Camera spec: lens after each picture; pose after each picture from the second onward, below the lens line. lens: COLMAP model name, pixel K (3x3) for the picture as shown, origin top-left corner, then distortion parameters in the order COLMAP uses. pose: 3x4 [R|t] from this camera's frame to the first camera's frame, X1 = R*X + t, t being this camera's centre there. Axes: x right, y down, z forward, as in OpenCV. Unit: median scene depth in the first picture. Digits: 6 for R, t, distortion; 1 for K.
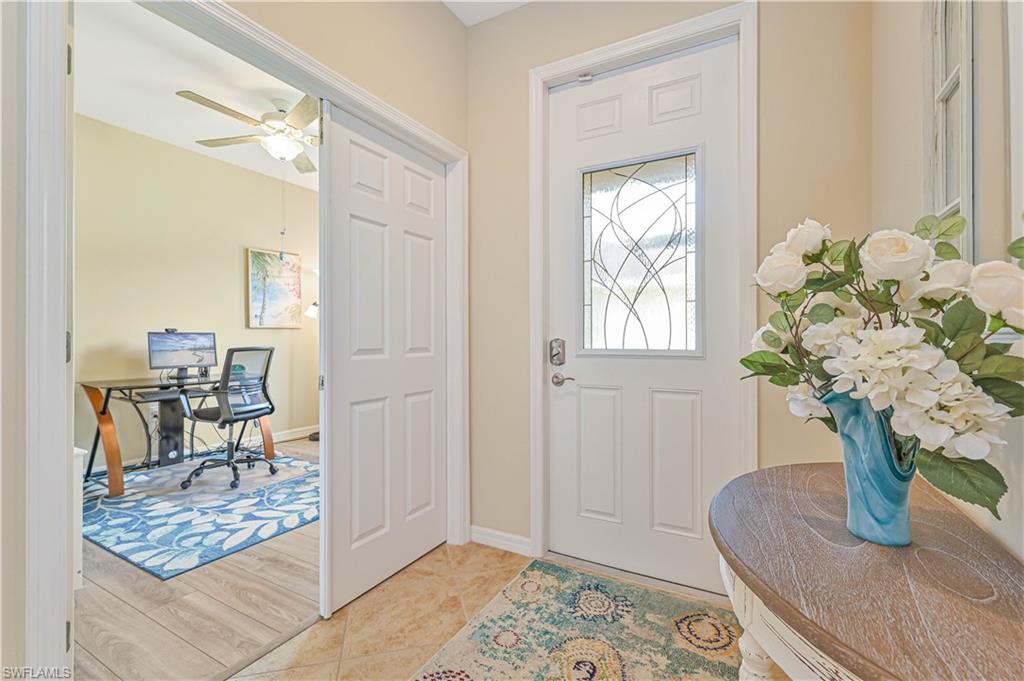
lens RADIAL K [[450.4, 0, 514.5], [0, 450.4, 336.2], [0, 0, 1]] dist [-0.001093, 0.000020]
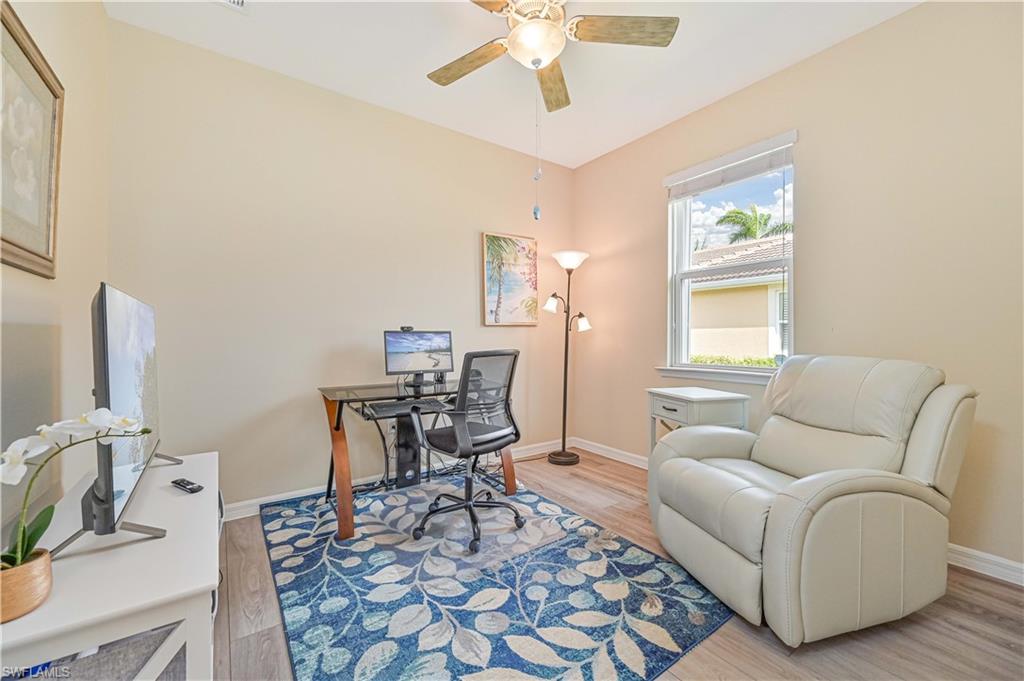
lens RADIAL K [[411.7, 0, 514.5], [0, 411.7, 328.1], [0, 0, 1]] dist [0.000097, -0.000248]
pose [[0.906317, -0.011580, -0.422440, -0.262208], [0.005264, 0.999856, -0.016115, -0.000460], [0.422566, 0.012382, 0.906248, 0.398027]]
